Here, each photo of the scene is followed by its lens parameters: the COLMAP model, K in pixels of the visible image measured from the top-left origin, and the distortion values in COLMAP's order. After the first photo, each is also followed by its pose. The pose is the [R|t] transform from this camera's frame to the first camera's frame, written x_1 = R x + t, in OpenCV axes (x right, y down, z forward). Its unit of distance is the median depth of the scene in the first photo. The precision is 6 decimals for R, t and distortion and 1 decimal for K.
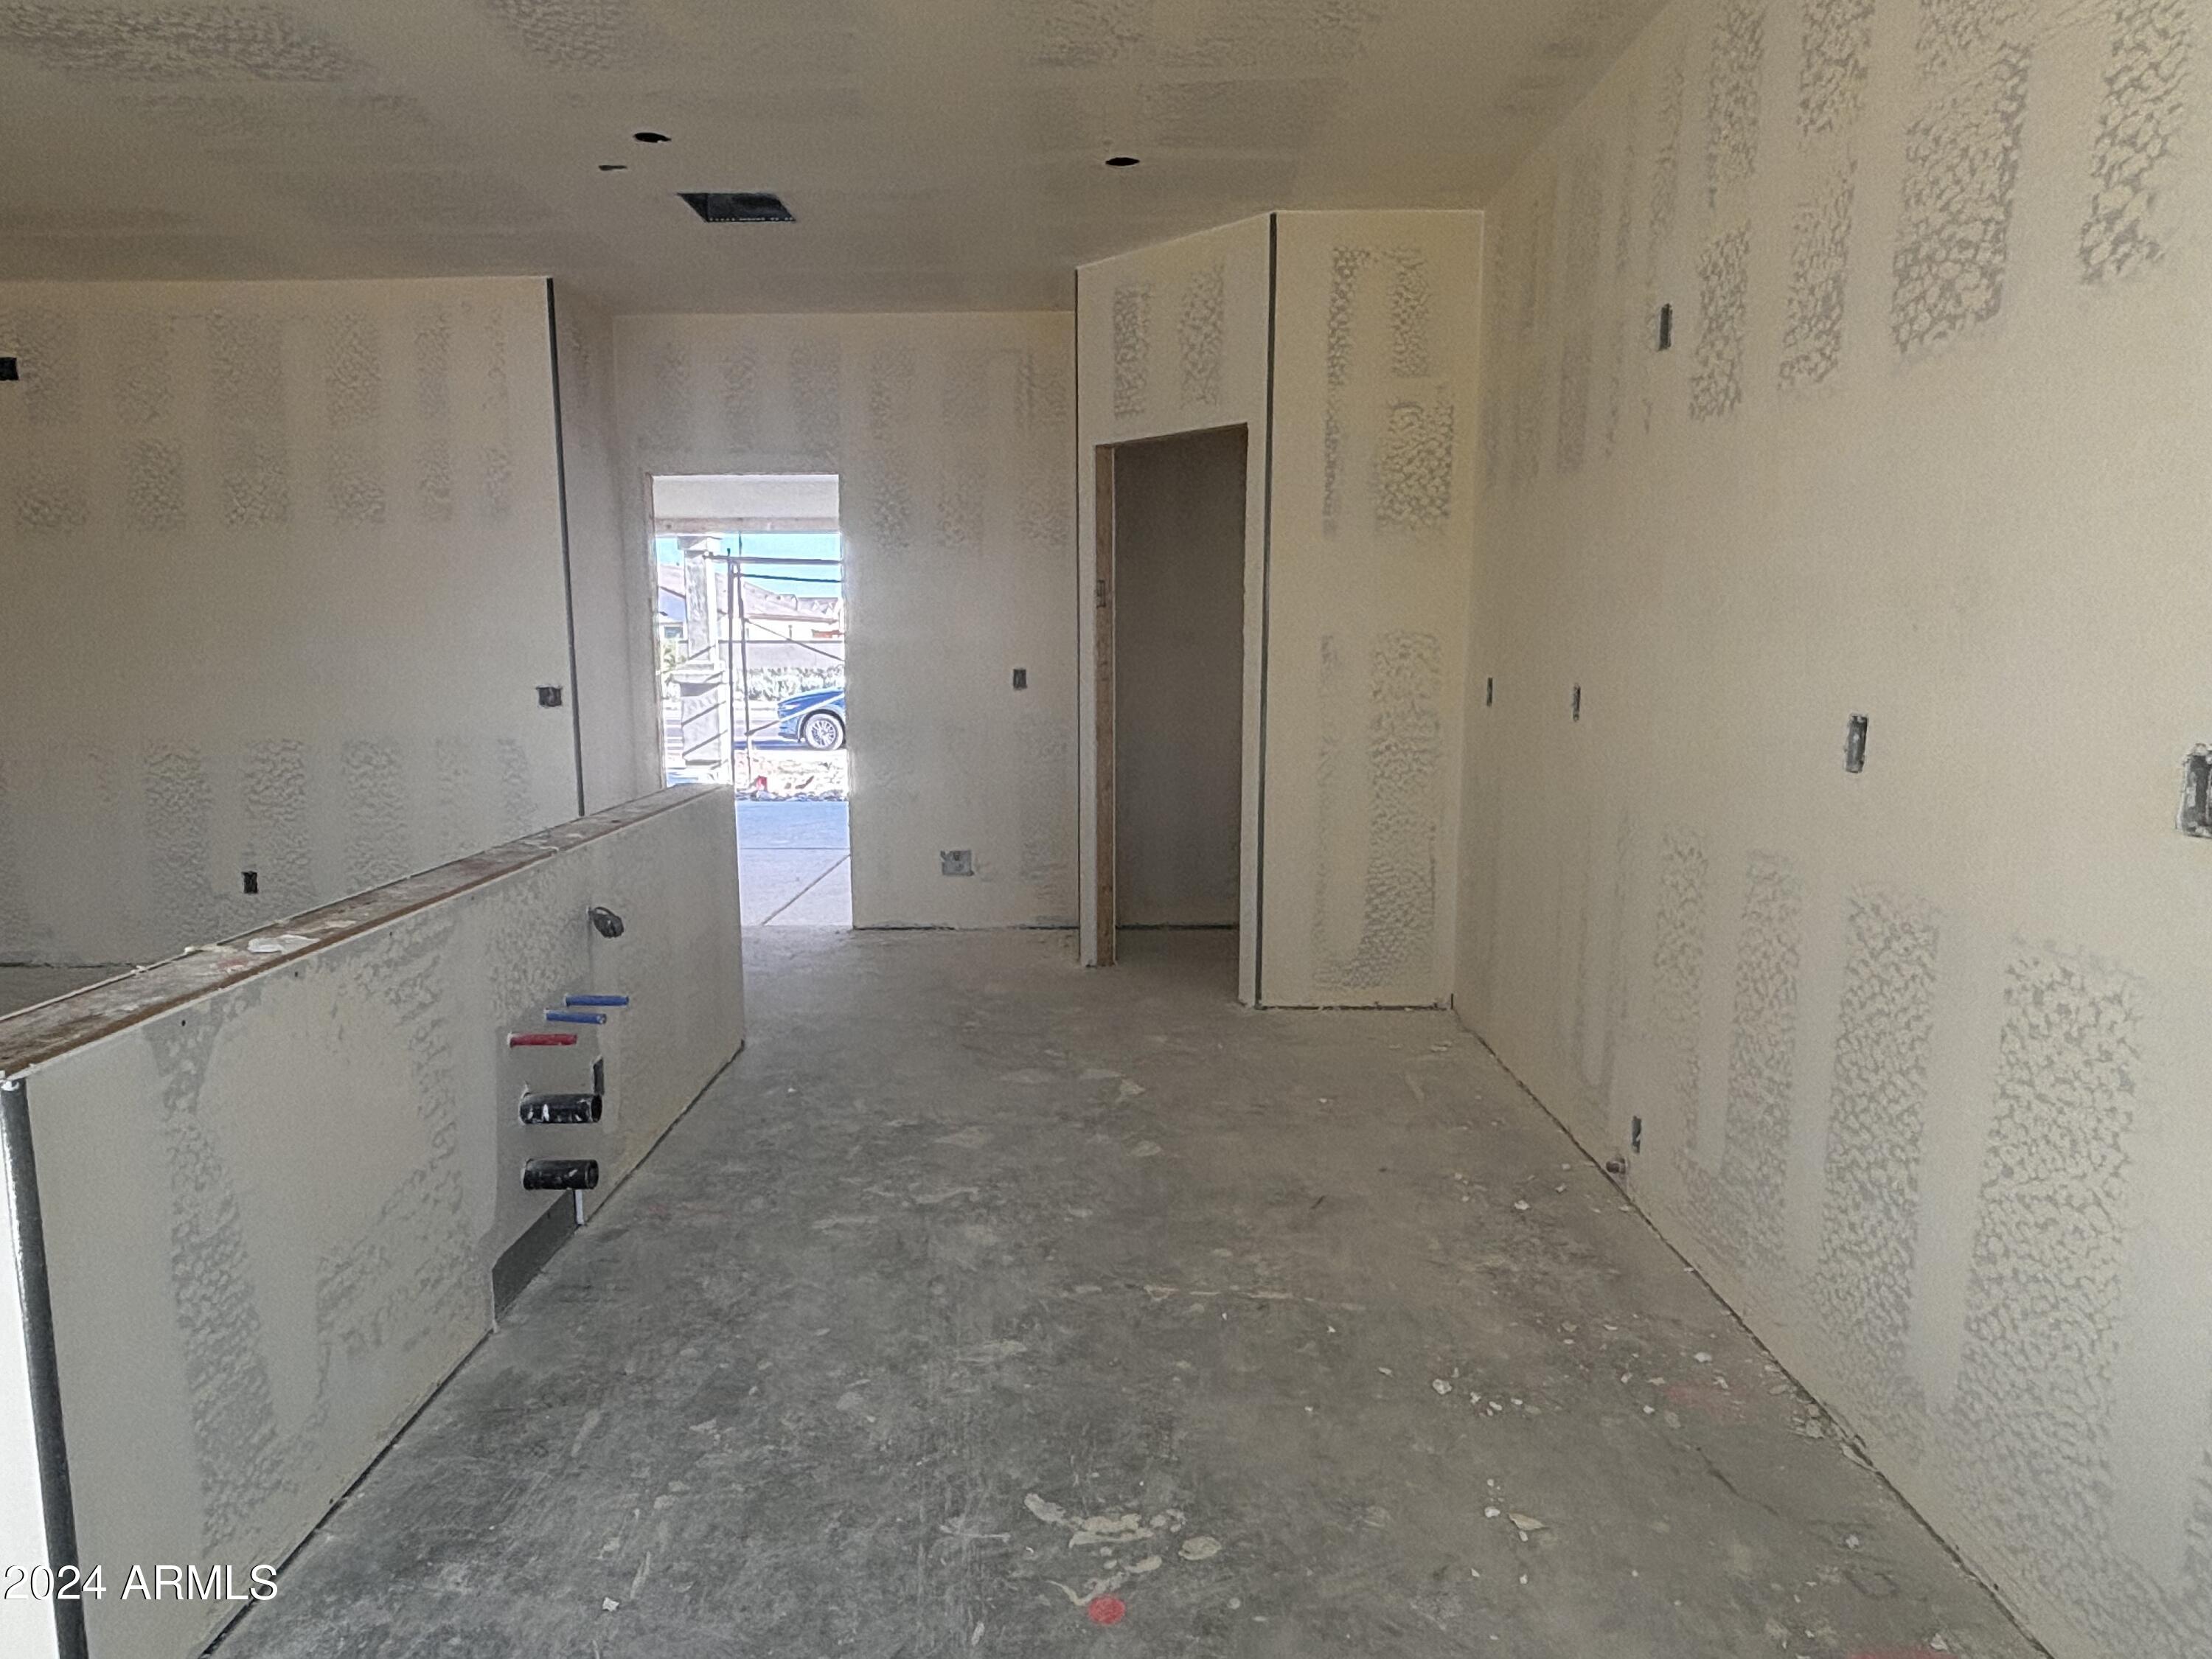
lens RADIAL K [[1325.4, 0, 1106.0], [0, 1325.4, 829.5], [0, 0, 1]] dist [0.015442, -0.034001]
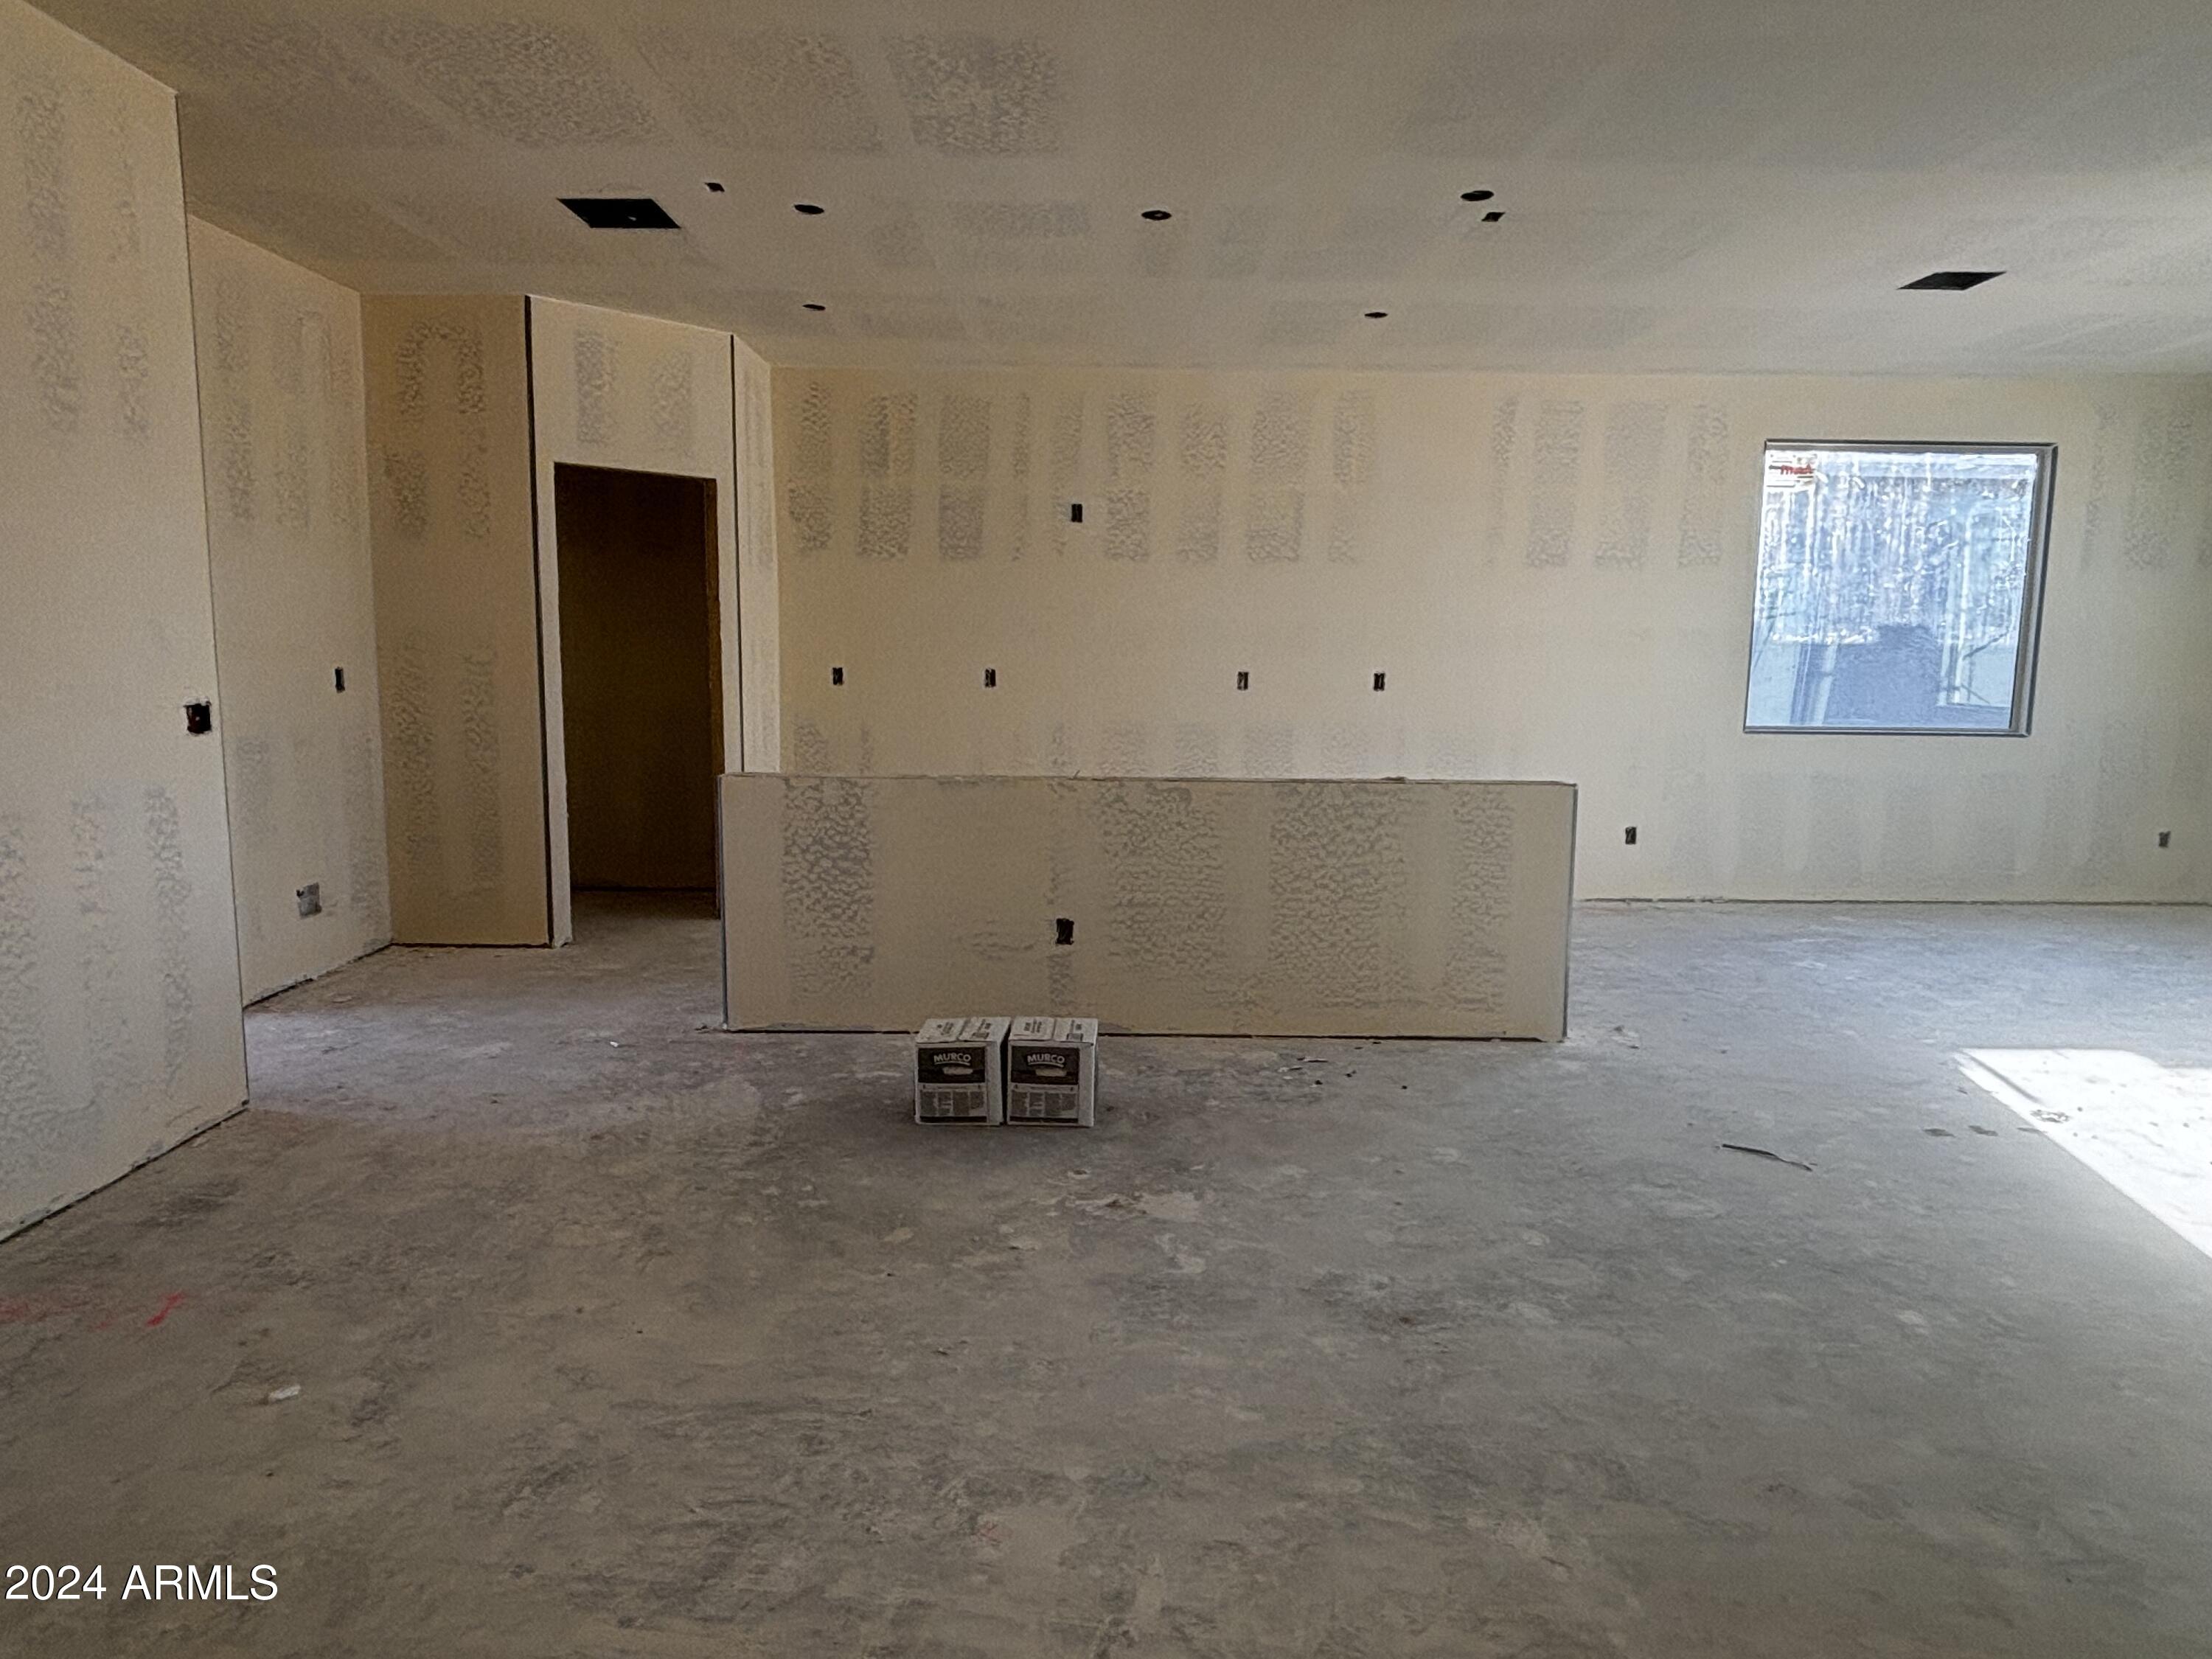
lens RADIAL K [[1325.4, 0, 1106.0], [0, 1325.4, 829.5], [0, 0, 1]] dist [0.015442, -0.034001]
pose [[-0.008163, -0.132430, 0.991159, -1.117050], [0.133262, 0.982206, 0.132332, -0.075020], [-0.991047, 0.133164, 0.009630, 0.568574]]
